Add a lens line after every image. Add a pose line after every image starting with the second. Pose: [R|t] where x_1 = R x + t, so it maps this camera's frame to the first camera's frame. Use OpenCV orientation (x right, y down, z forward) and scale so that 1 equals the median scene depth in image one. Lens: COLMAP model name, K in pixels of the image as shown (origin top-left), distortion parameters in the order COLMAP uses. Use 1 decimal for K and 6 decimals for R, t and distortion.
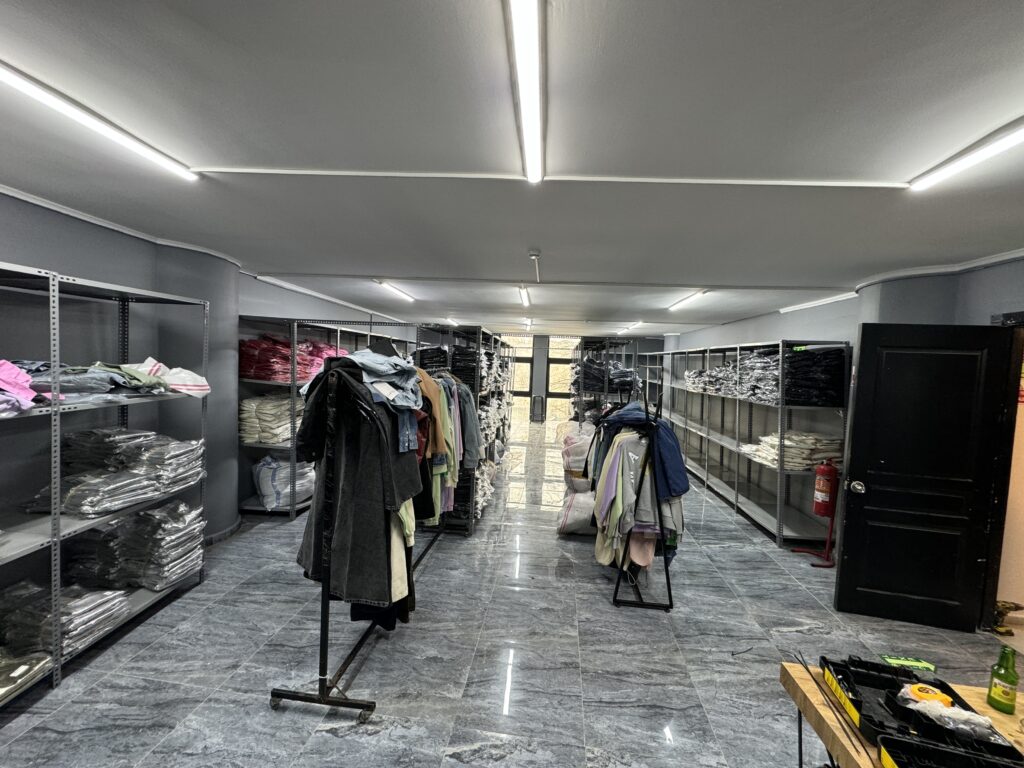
lens RADIAL K [[405.5, 0, 515.8], [0, 405.5, 382.0], [0, 0, 1]] dist [0.001403, 0.000249]
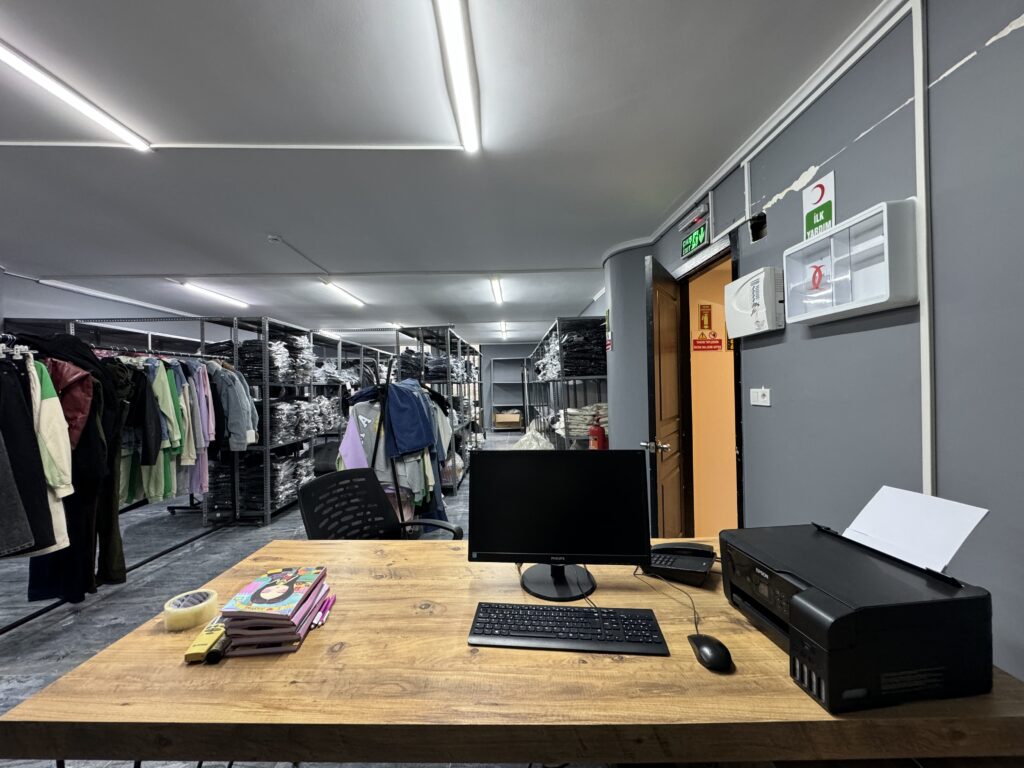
lens RADIAL K [[405.5, 0, 509.1], [0, 405.5, 380.7], [0, 0, 1]] dist [0.001403, 0.000249]
pose [[0.993734, -0.060981, 0.093670, 0.232022], [0.066396, 0.996231, -0.055821, 0.067582], [-0.089913, 0.061690, 0.994037, -0.037407]]
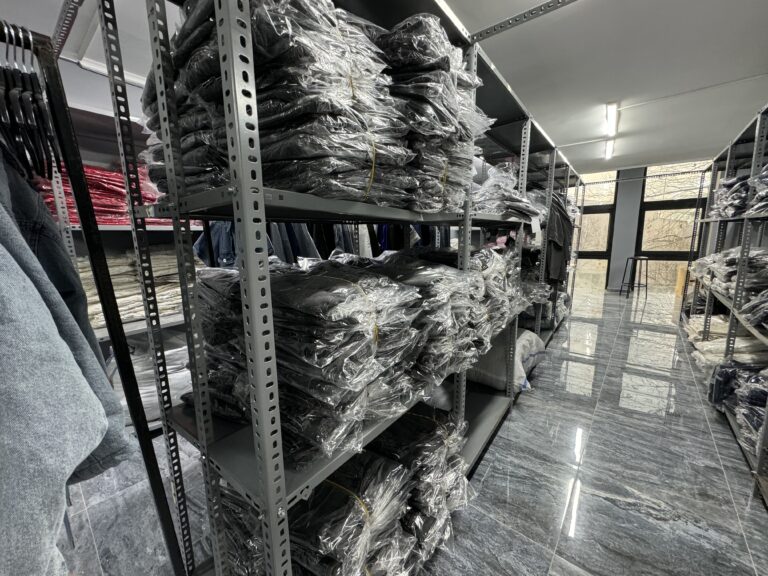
lens RADIAL K [[304.1, 0, 382.7], [0, 304.1, 290.7], [0, 0, 1]] dist [0.001403, 0.000249]
pose [[0.825544, 0.035707, -0.563207, 0.019080], [0.030806, 0.993657, 0.108152, 0.034685], [0.563496, -0.106635, 0.819208, 0.510236]]
